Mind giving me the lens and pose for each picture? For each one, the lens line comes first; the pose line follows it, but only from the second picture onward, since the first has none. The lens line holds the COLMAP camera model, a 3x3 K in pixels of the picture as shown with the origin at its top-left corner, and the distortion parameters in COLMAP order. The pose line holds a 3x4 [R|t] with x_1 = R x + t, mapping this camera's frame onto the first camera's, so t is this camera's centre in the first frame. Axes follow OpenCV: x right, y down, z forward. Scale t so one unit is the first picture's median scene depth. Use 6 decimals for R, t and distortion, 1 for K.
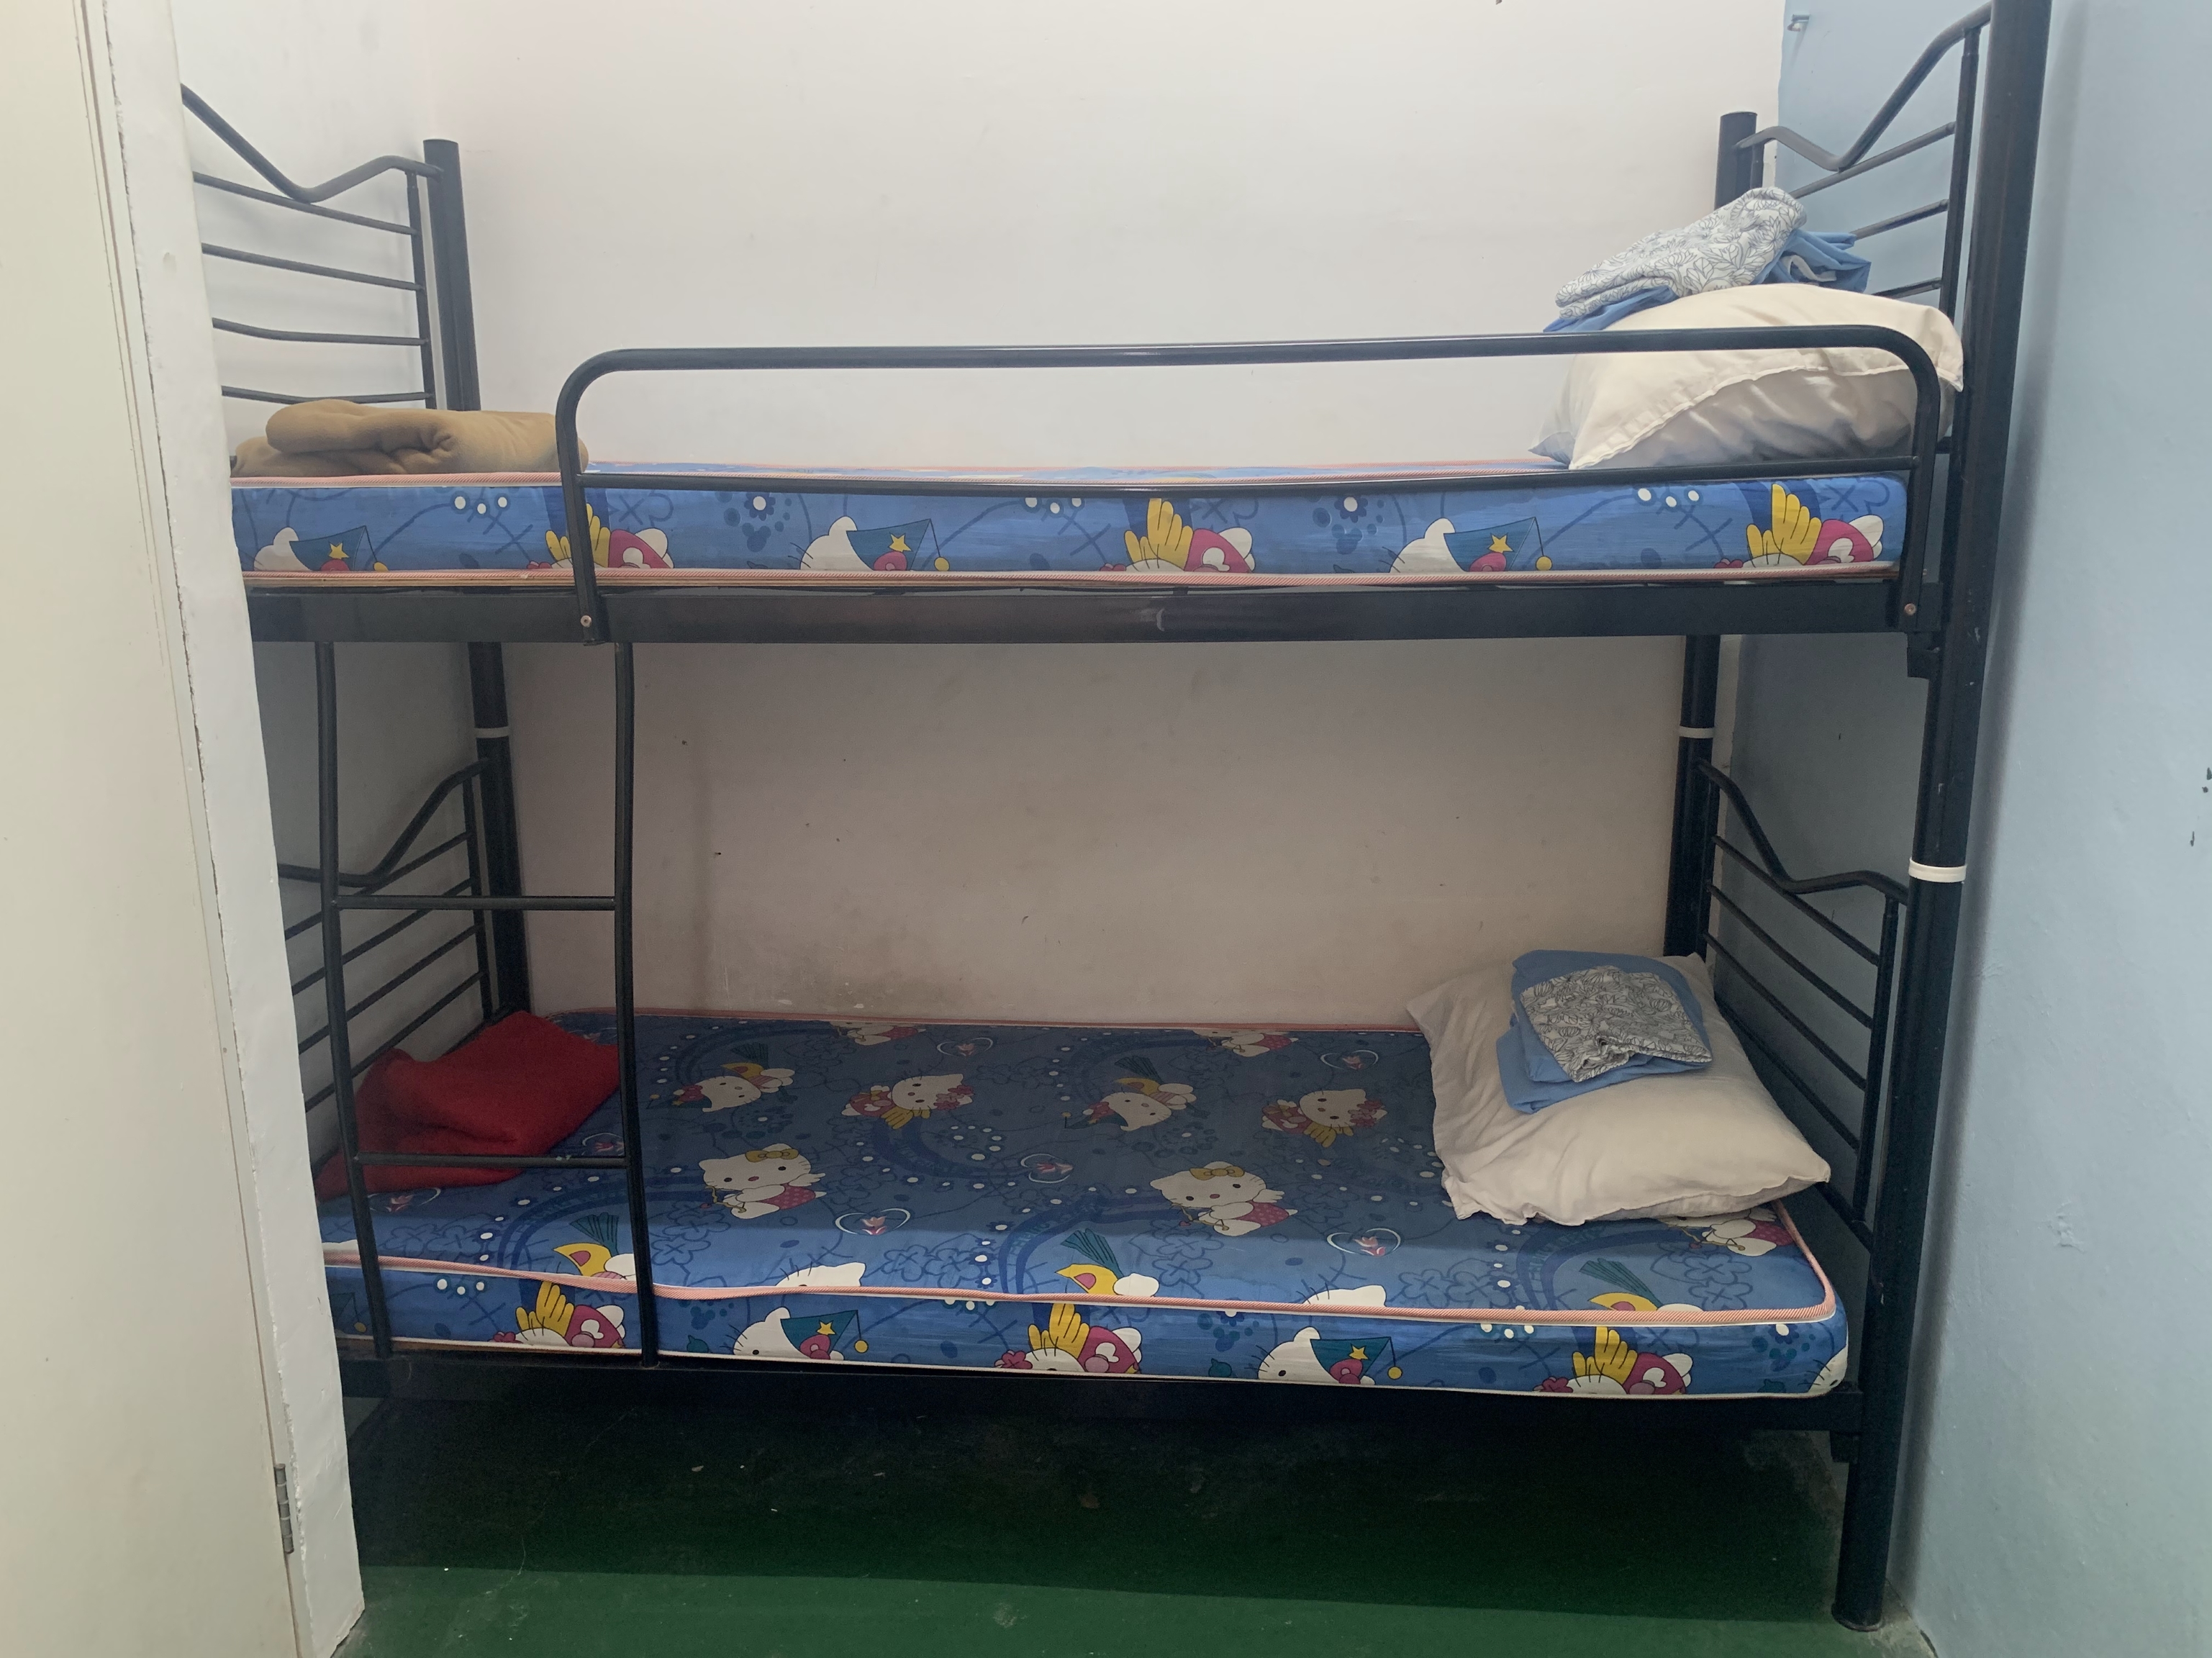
lens RADIAL K [[1675.8, 0, 1121.1], [0, 1675.8, 824.0], [0, 0, 1]] dist [0.048032, -0.059505]
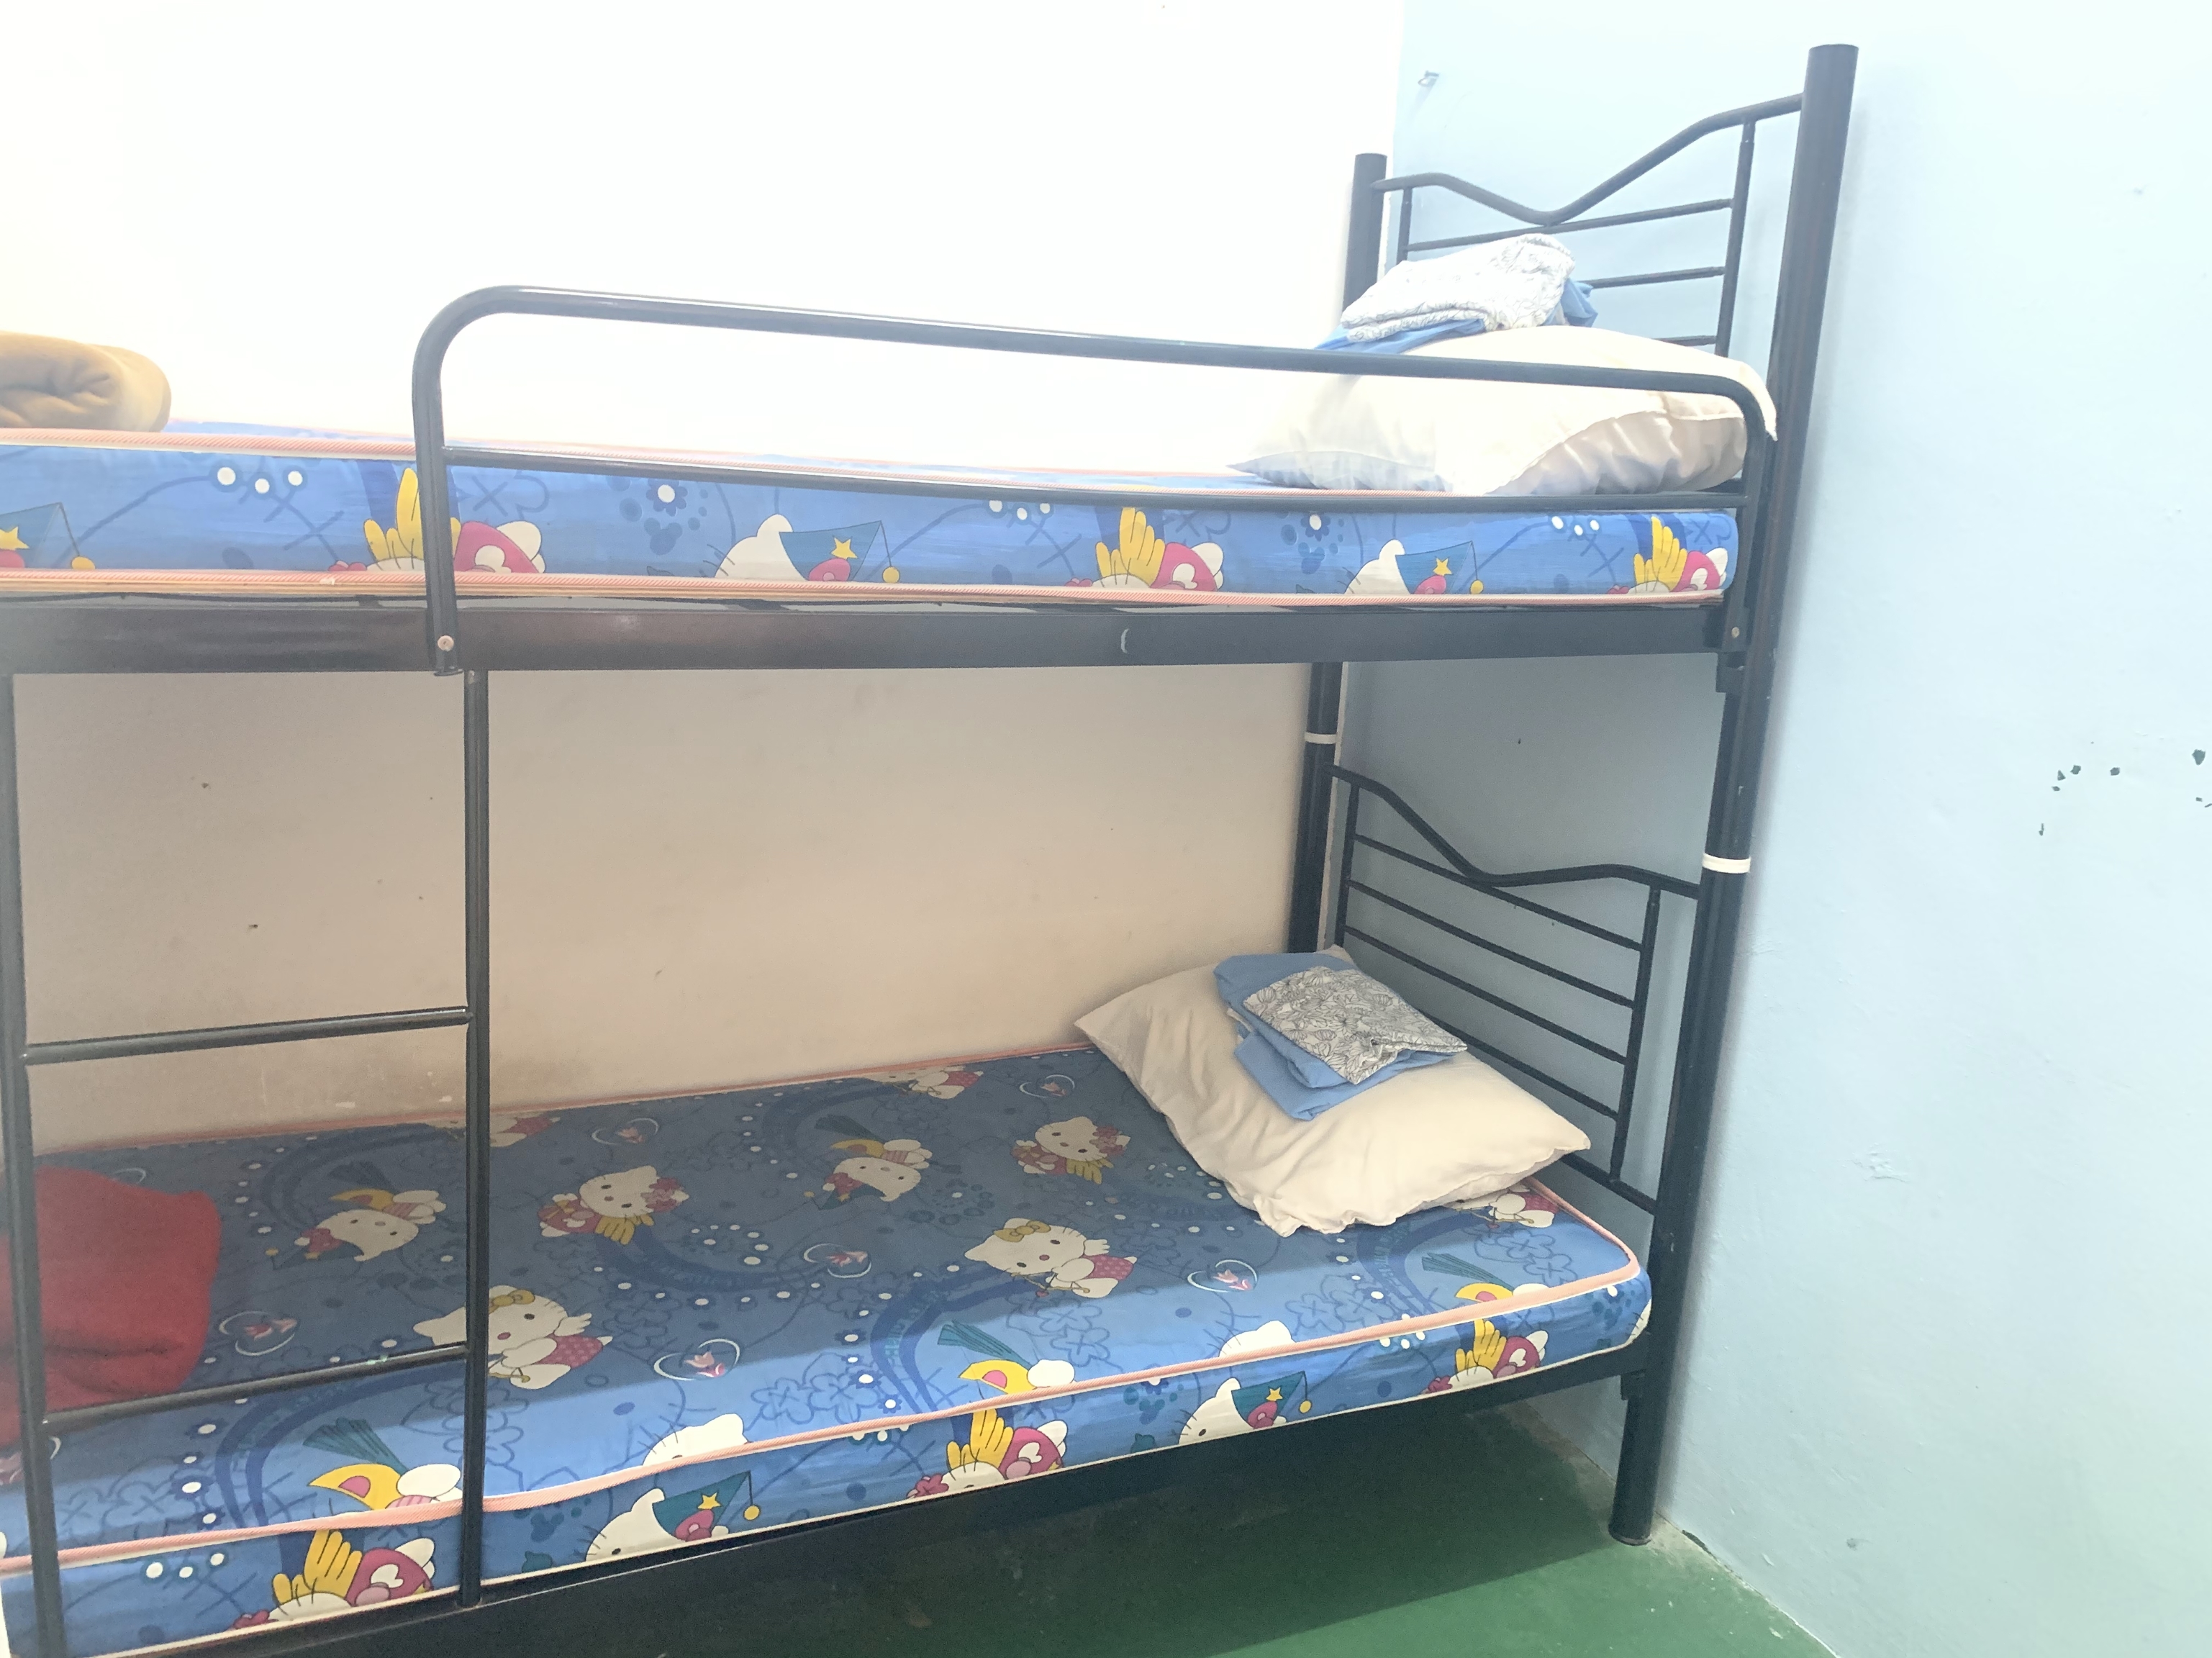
lens RADIAL K [[1675.8, 0, 1121.1], [0, 1675.8, 824.0], [0, 0, 1]] dist [0.048032, -0.059505]
pose [[0.881023, -0.051826, 0.470226, -0.402075], [0.048300, 0.998641, 0.019568, -0.039893], [-0.470601, 0.005472, 0.882329, 0.196508]]
